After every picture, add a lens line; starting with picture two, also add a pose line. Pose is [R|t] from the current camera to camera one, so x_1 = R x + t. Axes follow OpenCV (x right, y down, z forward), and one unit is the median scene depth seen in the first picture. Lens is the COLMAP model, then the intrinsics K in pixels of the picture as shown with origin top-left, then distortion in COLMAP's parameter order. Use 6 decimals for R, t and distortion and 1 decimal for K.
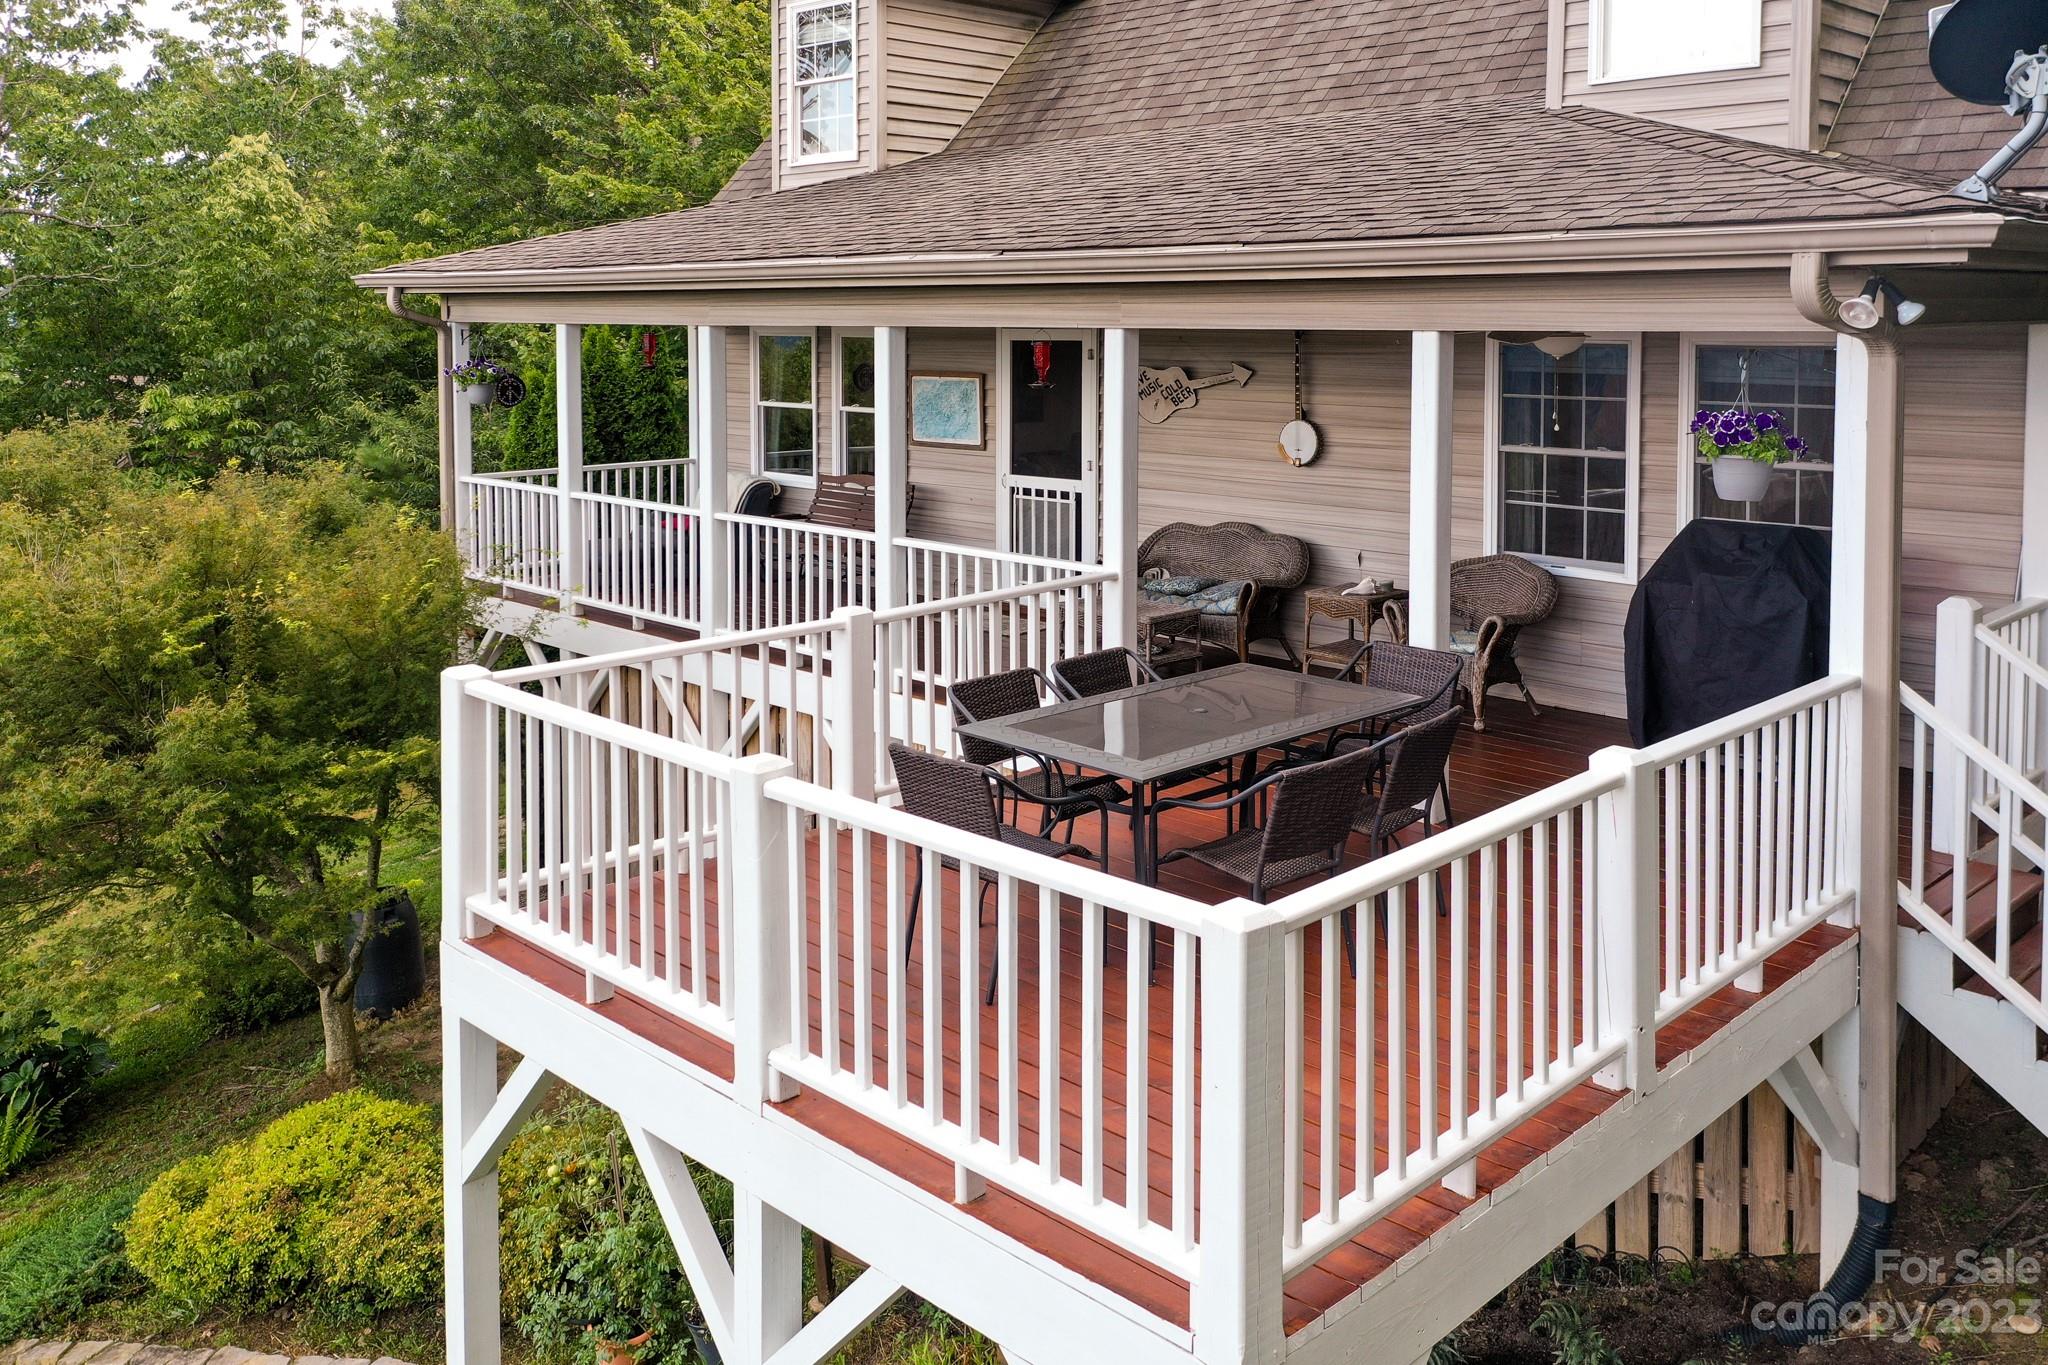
lens RADIAL K [[1678.5, 0, 1036.9], [0, 1678.5, 634.9], [0, 0, 1]] dist [0.011374, 0.011514]
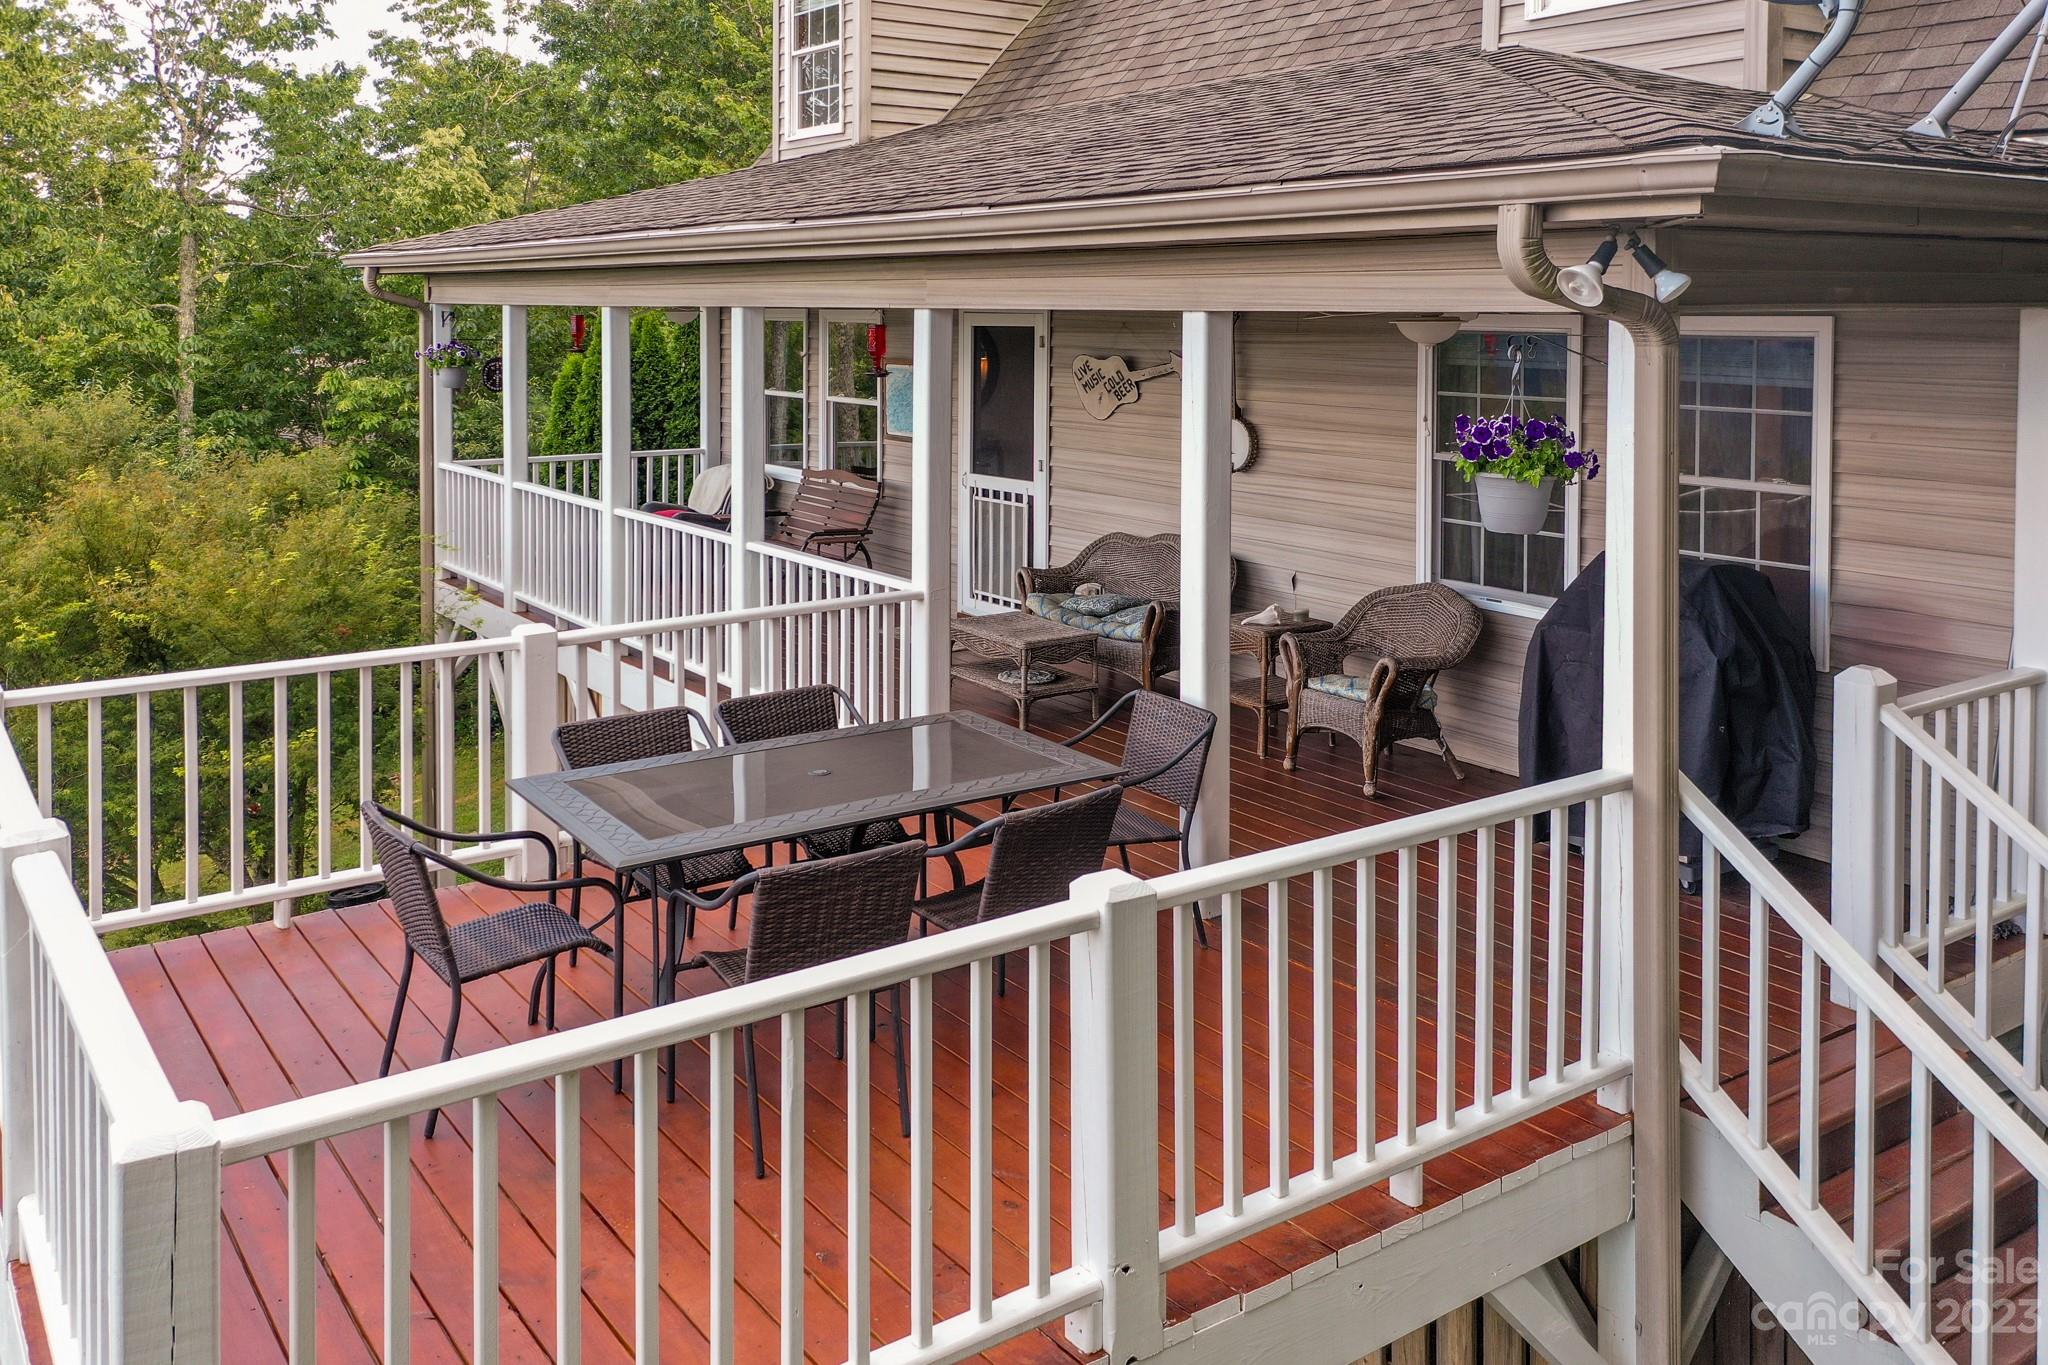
lens RADIAL K [[1695.1, 0, 1028.4], [0, 1695.1, 585.2], [0, 0, 1]] dist [0.008444, 0.008662]
pose [[0.985961, 0.032256, -0.163831, 0.174893], [-0.036477, 0.999074, -0.022820, -0.016261], [0.162943, 0.028476, 0.986224, 0.109549]]
